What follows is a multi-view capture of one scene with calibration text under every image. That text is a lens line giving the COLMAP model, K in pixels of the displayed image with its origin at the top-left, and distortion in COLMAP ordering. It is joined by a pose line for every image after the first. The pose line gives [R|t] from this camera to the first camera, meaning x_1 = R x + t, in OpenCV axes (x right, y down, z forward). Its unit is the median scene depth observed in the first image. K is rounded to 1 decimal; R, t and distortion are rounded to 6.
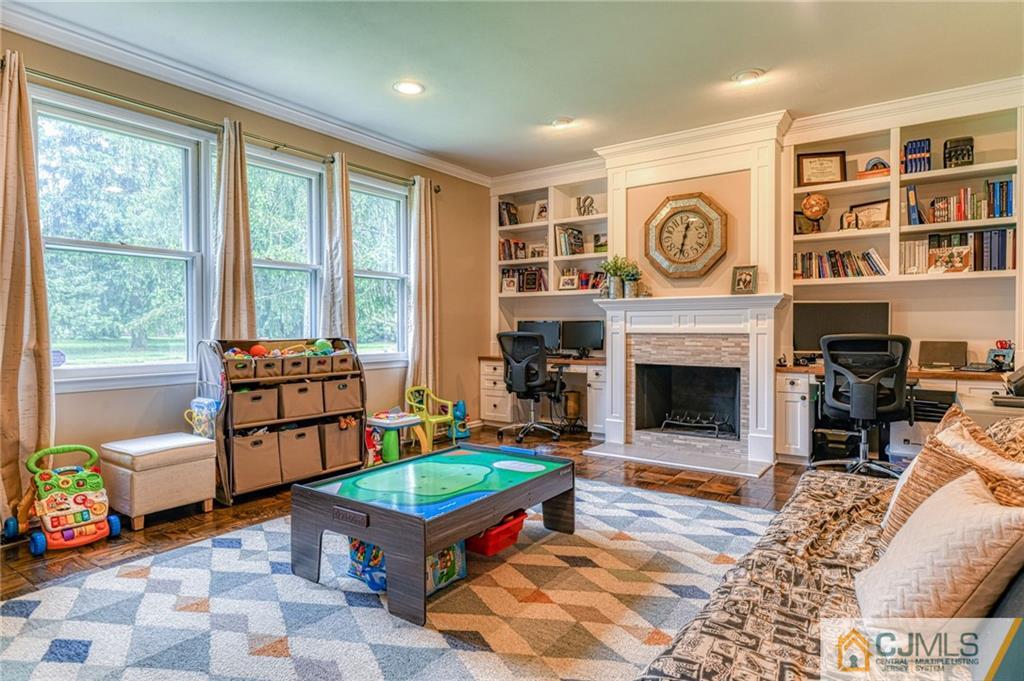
lens RADIAL K [[577.1, 0, 509.1], [0, 577.1, 335.8], [0, 0, 1]] dist [0.006787, 0.000326]
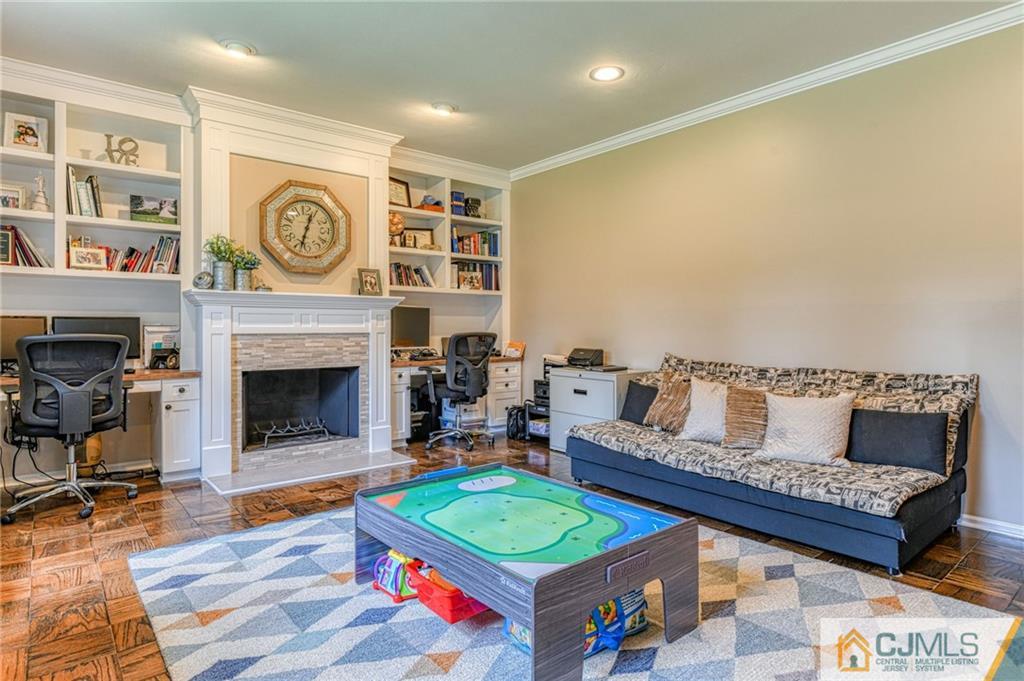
lens RADIAL K [[577.1, 0, 514.3], [0, 577.1, 331.5], [0, 0, 1]] dist [0.006787, 0.000326]
pose [[0.245106, -0.002122, 0.969494, -0.500884], [0.017517, 0.999844, -0.002240, 0.000417], [-0.969338, 0.017532, 0.245105, 0.448953]]
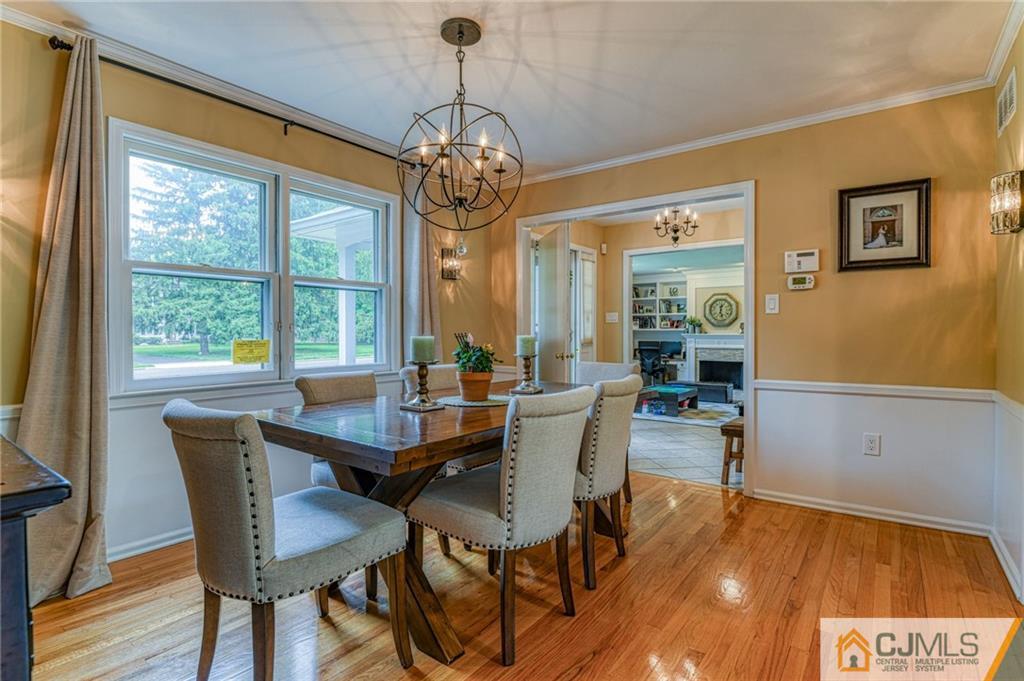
lens RADIAL K [[506.2, 0, 517.1], [0, 506.2, 336.5], [0, 0, 1]] dist [-0.001265, -0.001253]
pose [[0.999946, 0.005169, -0.009068, -0.555732], [-0.005246, 0.999950, -0.008465, -0.032118], [0.009024, 0.008512, 0.999923, -1.197394]]
